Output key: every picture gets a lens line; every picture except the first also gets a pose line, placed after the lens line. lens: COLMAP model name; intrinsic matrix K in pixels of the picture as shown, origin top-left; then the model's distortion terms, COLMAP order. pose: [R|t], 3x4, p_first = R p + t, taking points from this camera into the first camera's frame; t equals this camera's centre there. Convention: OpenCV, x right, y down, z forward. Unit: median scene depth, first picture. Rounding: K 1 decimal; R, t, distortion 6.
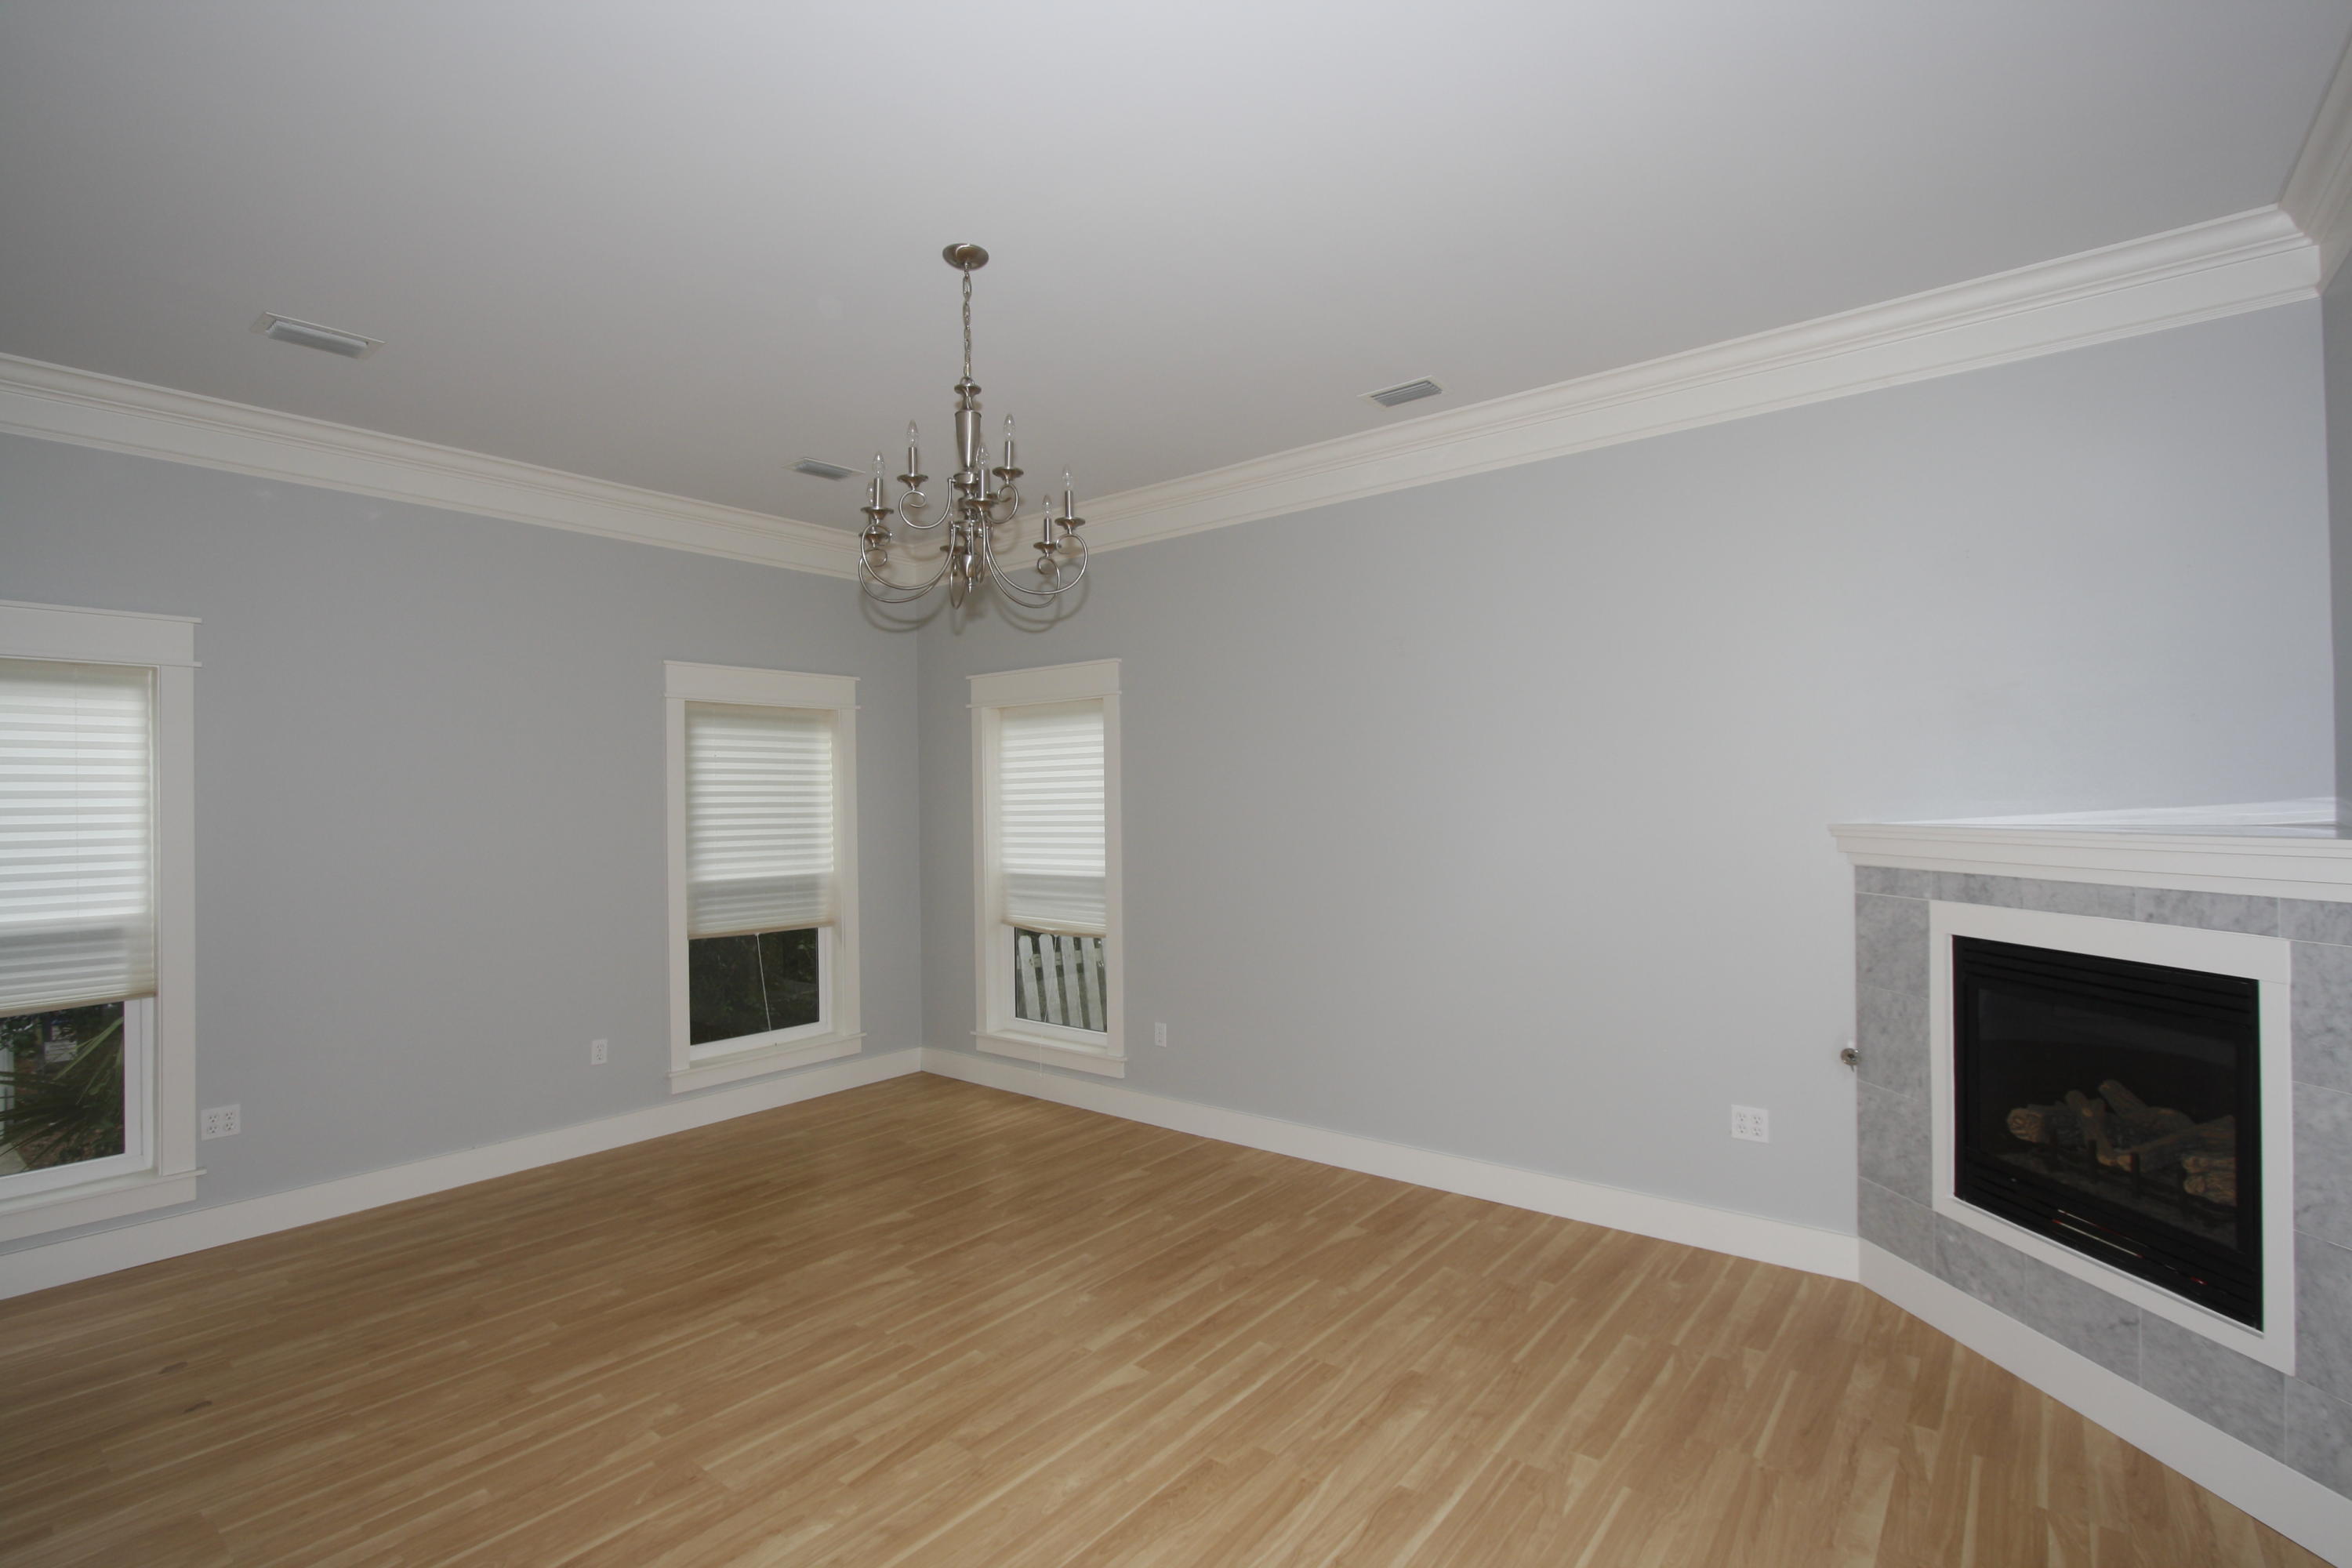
lens RADIAL K [[1088.4, 0, 1176.9], [0, 1088.4, 798.2], [0, 0, 1]] dist [-0.014877, 0.000233]
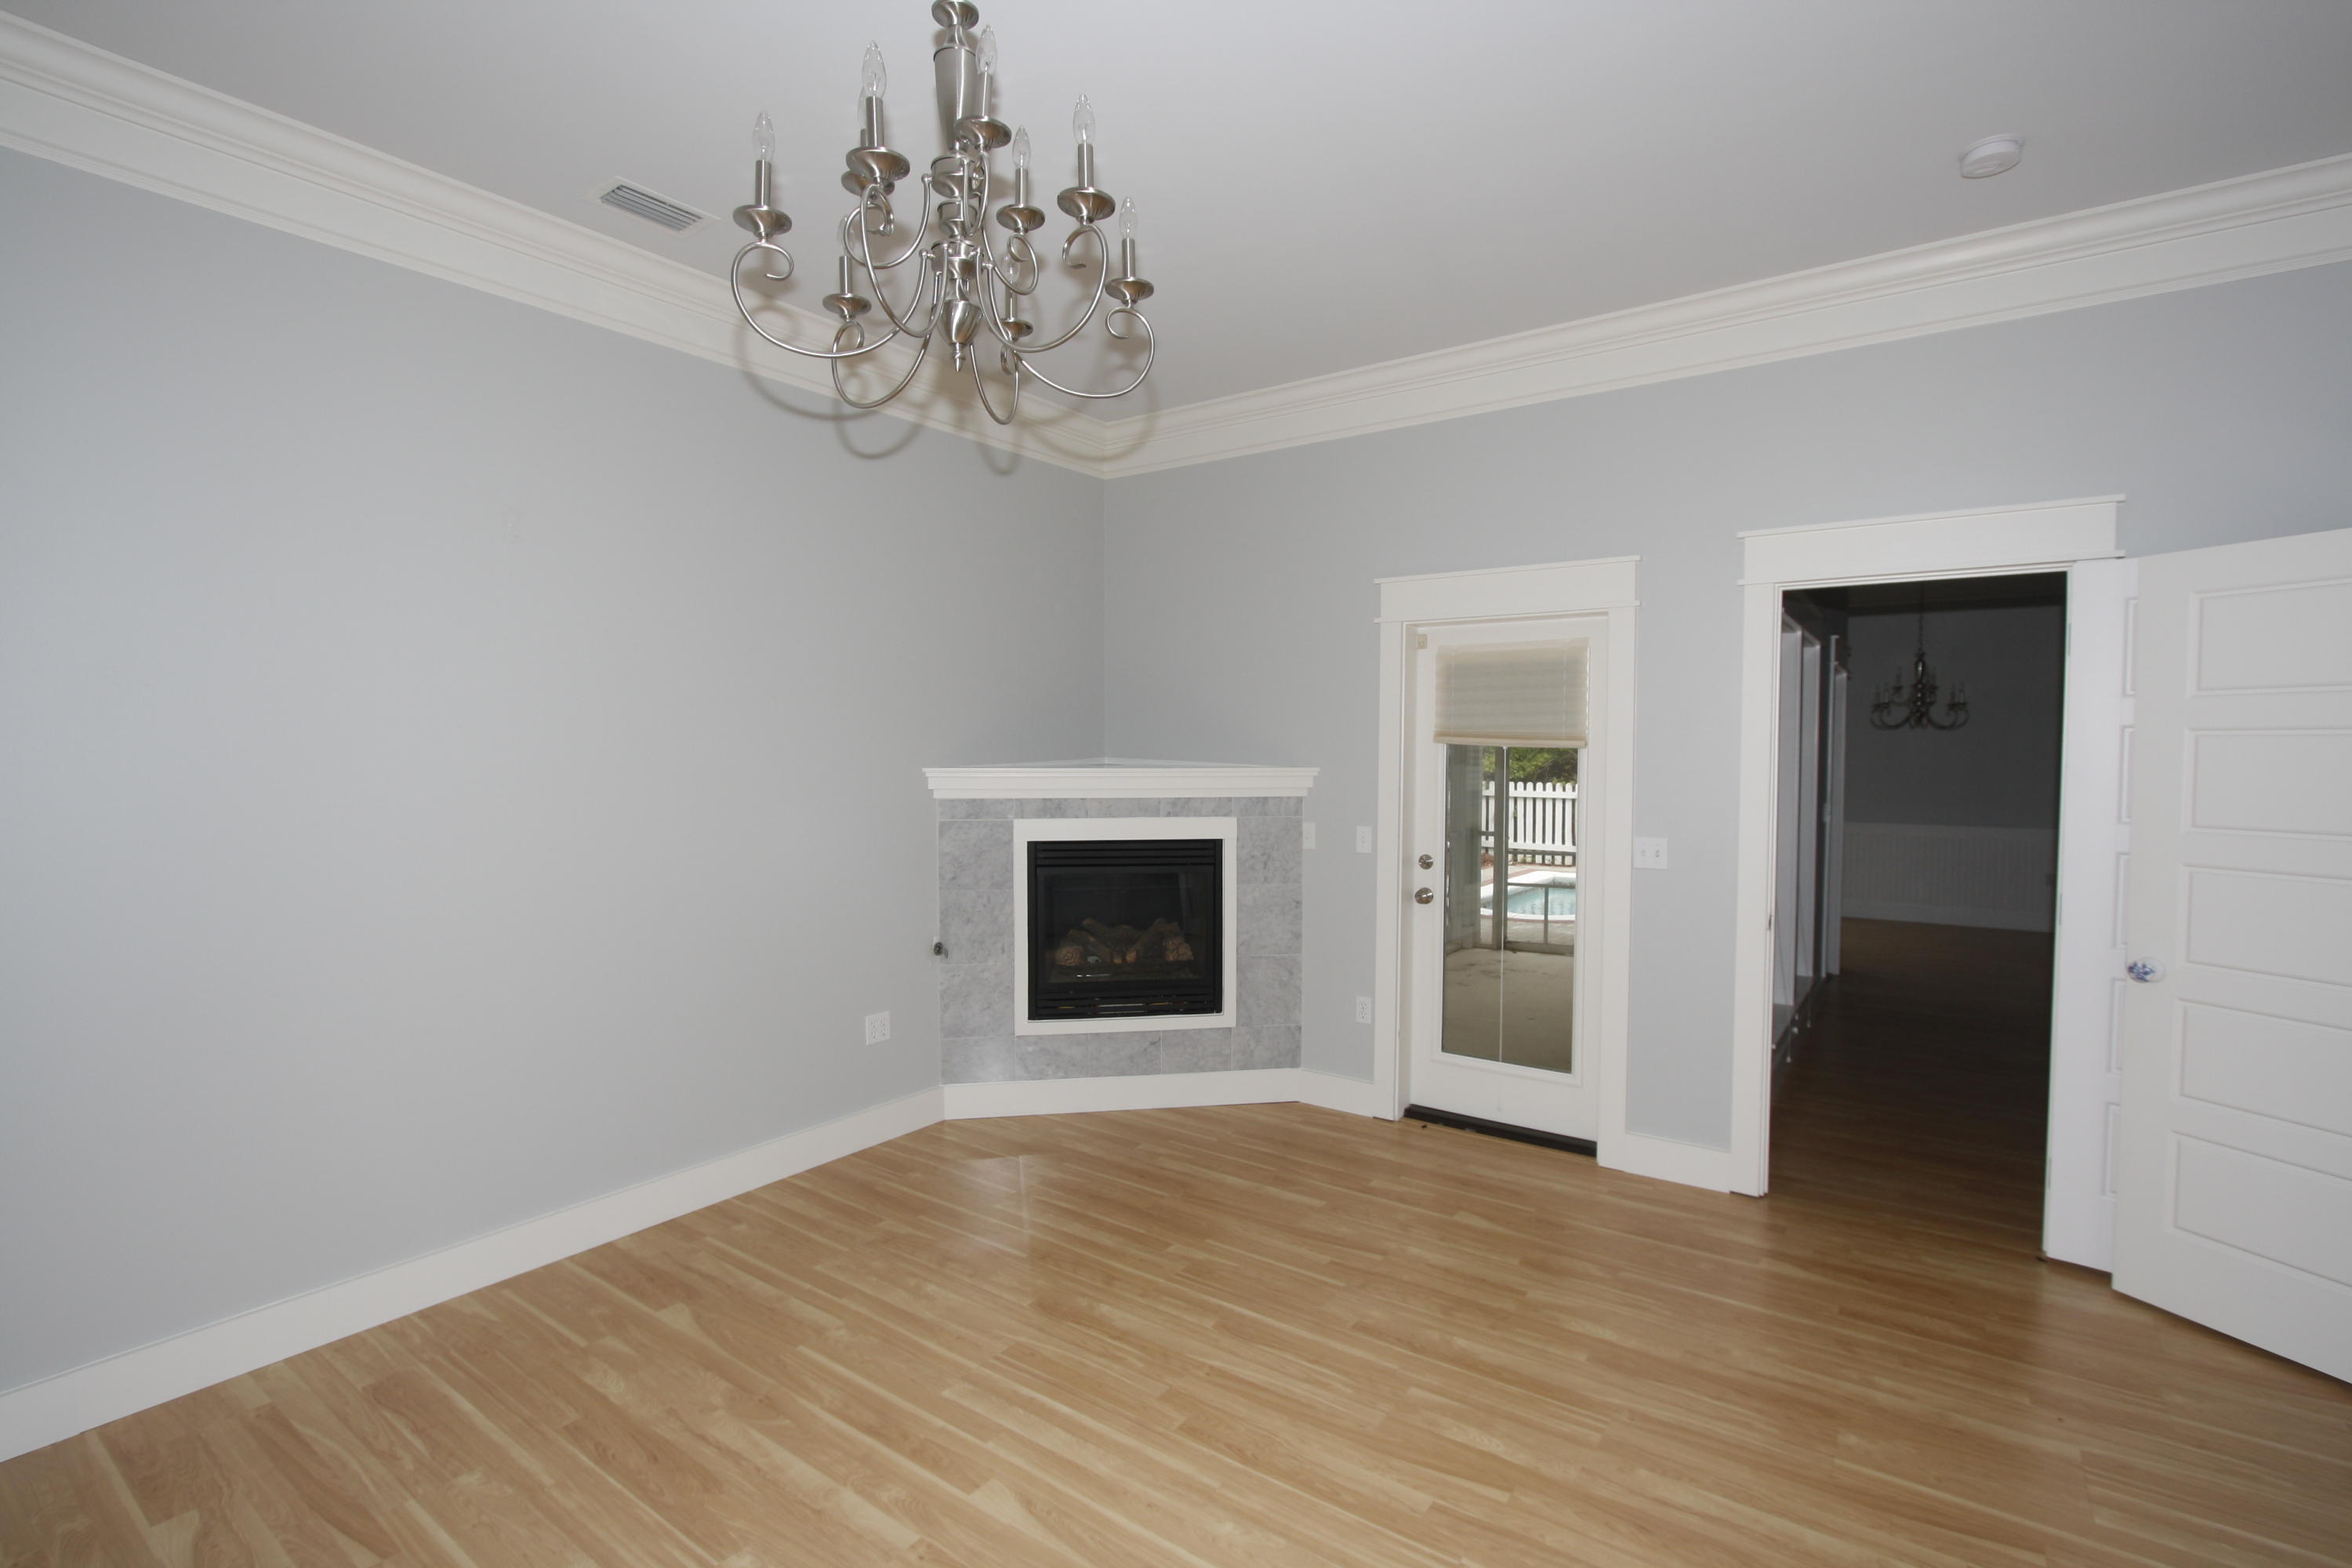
lens RADIAL K [[1088.4, 0, 1176.9], [0, 1088.4, 798.2], [0, 0, 1]] dist [-0.014877, 0.000233]
pose [[-0.053331, -0.030935, 0.998098, -0.738587], [-0.003085, 0.999520, 0.030814, 0.021719], [-0.998572, -0.001436, -0.053401, 0.859963]]
